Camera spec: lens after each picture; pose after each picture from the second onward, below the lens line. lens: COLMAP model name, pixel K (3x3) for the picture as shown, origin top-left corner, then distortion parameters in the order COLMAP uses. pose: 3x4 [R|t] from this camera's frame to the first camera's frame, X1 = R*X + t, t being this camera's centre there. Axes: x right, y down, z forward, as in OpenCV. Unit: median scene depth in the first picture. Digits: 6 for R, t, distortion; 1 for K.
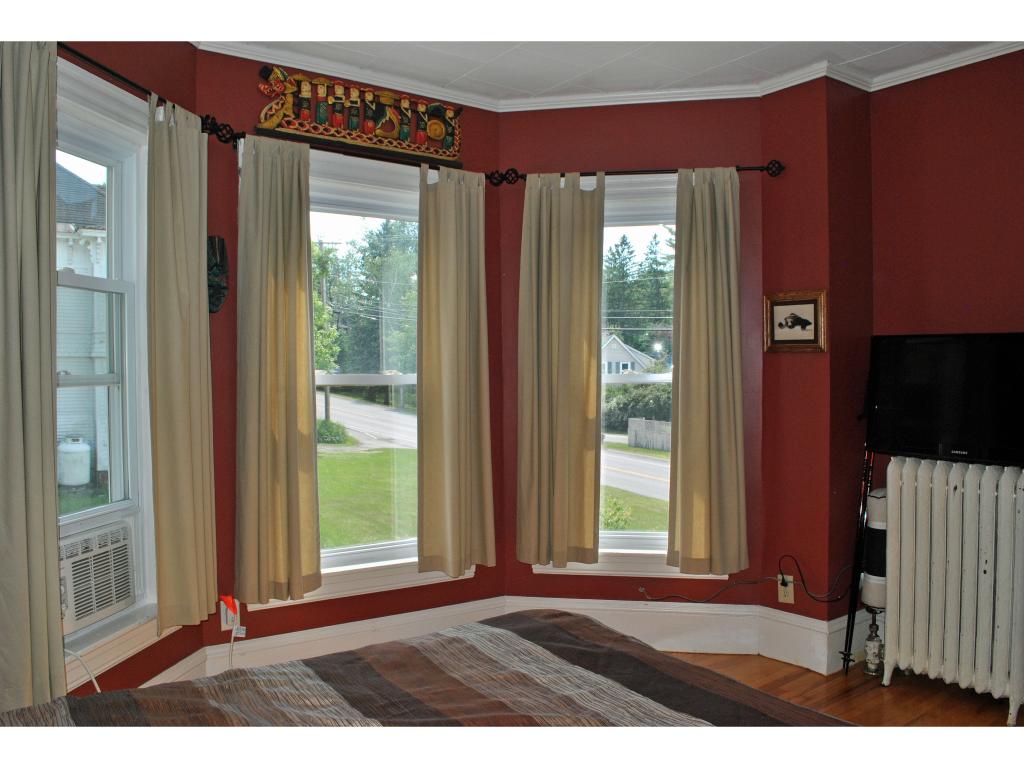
lens RADIAL K [[827.7, 0, 512.0], [0, 827.7, 375.2], [0, 0, 1]] dist [-0.042327, -0.002832]
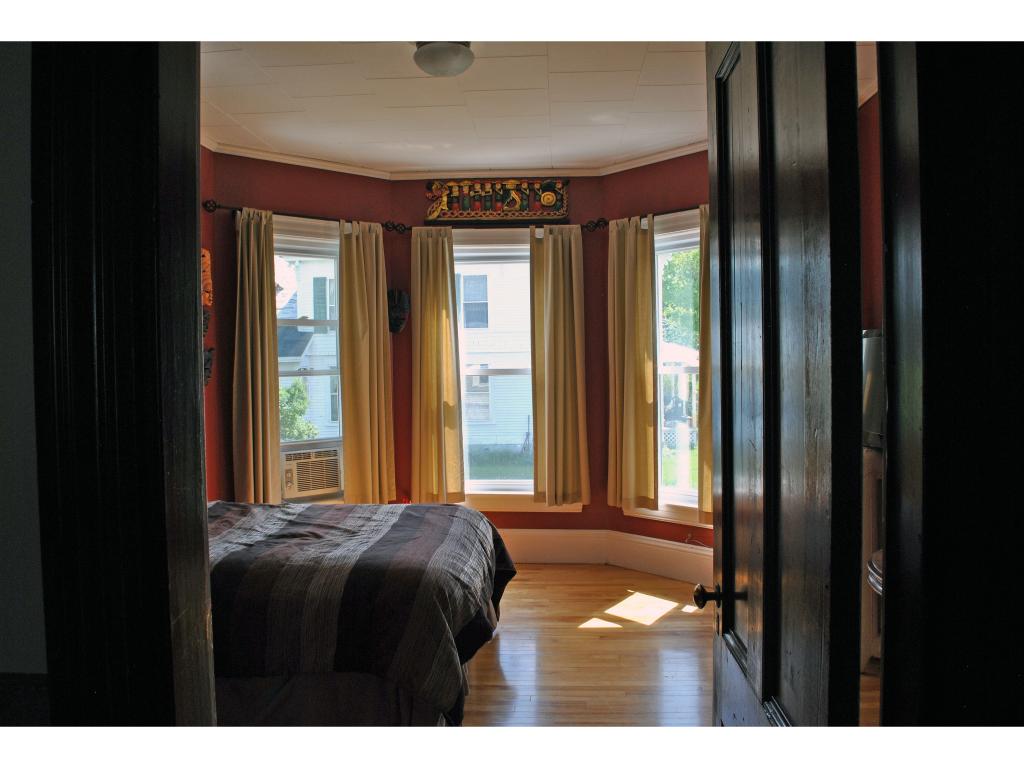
lens RADIAL K [[827.7, 0, 512.5], [0, 827.7, 388.6], [0, 0, 1]] dist [-0.042327, -0.002832]
pose [[0.779439, 0.007683, -0.626431, 0.804149], [0.005075, 0.999815, 0.018577, 0.007806], [0.626458, -0.017659, 0.779255, -0.181297]]
